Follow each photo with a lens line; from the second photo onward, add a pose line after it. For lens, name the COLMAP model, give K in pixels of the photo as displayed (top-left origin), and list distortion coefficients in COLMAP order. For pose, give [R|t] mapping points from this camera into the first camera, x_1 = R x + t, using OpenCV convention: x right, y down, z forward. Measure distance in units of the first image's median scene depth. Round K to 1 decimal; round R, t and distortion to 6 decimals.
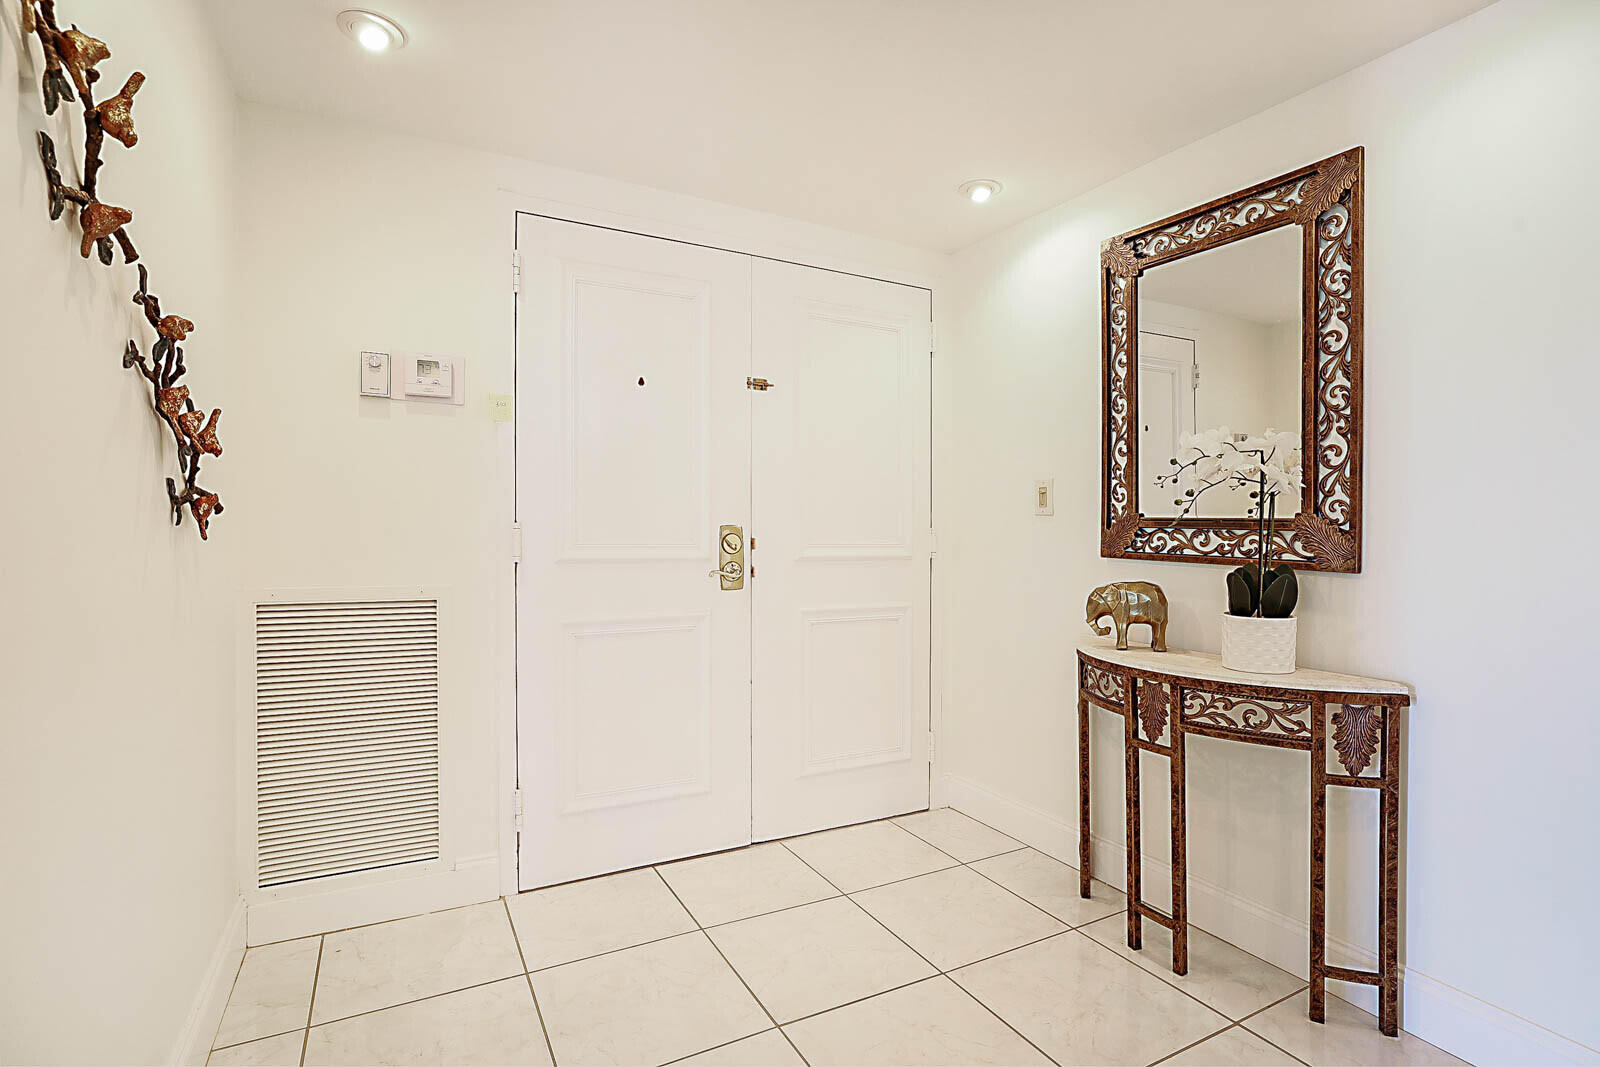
lens RADIAL K [[765.4, 0, 795.0], [0, 765.4, 528.8], [0, 0, 1]] dist [-0.020230, 0.003262]
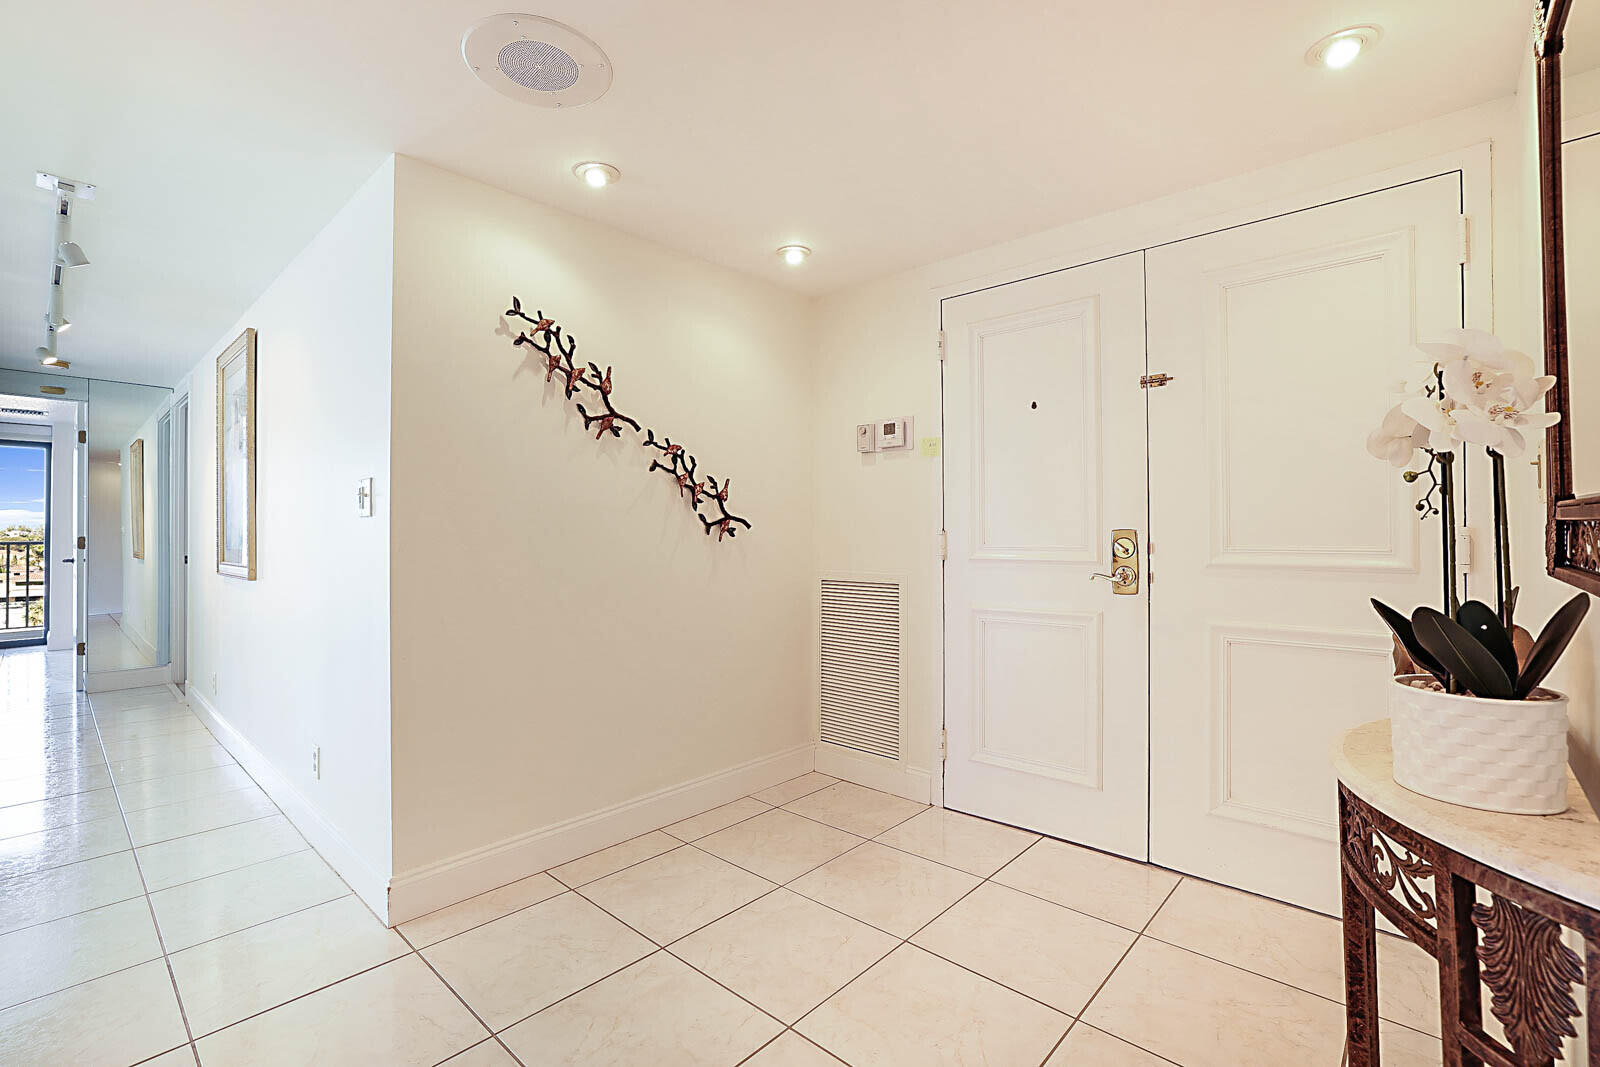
lens RADIAL K [[693.1, 0, 796.5], [0, 693.1, 537.0], [0, 0, 1]] dist [-0.023305, 0.005285]
pose [[0.345576, -0.008529, -0.938352, 0.691730], [0.005672, 0.999959, -0.007000, 0.009642], [0.938374, -0.002903, 0.345610, 0.335040]]
